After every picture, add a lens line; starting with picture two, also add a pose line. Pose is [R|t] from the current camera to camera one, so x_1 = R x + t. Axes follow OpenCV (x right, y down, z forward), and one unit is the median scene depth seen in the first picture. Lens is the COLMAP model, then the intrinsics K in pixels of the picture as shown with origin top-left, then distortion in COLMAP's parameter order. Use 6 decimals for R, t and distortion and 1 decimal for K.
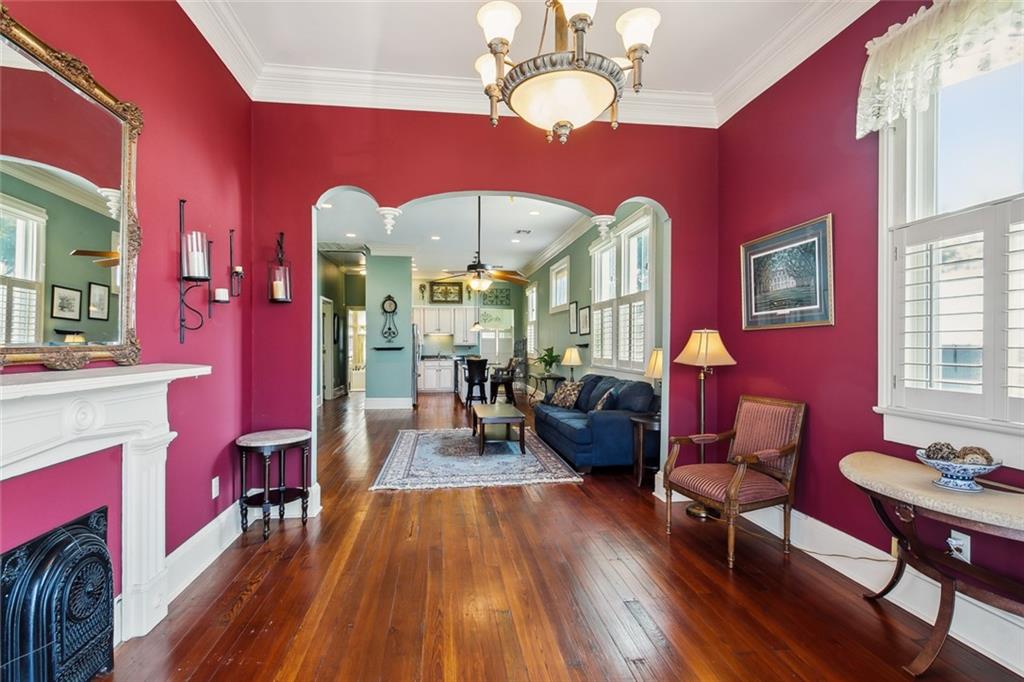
lens RADIAL K [[489.4, 0, 506.2], [0, 489.4, 341.8], [0, 0, 1]] dist [-0.005854, 0.003163]
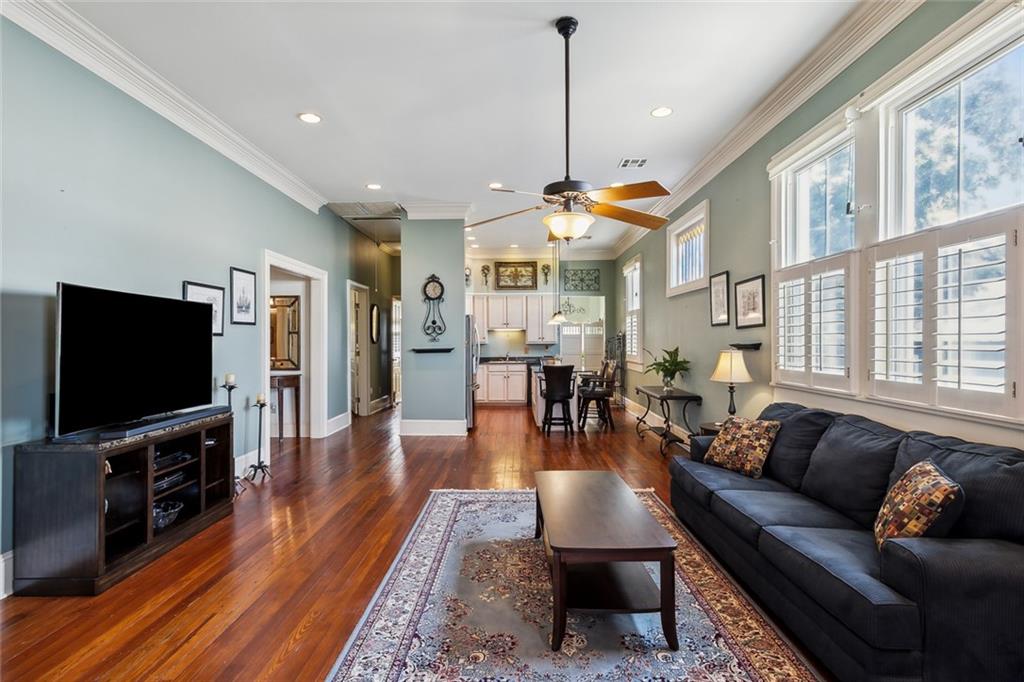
lens RADIAL K [[489.4, 0, 506.3], [0, 489.4, 340.8], [0, 0, 1]] dist [-0.005854, 0.003163]
pose [[0.988005, -0.005201, -0.154337, -0.024056], [0.006142, 0.999965, 0.005621, -0.002659], [0.154303, -0.006502, 0.988002, 0.294379]]
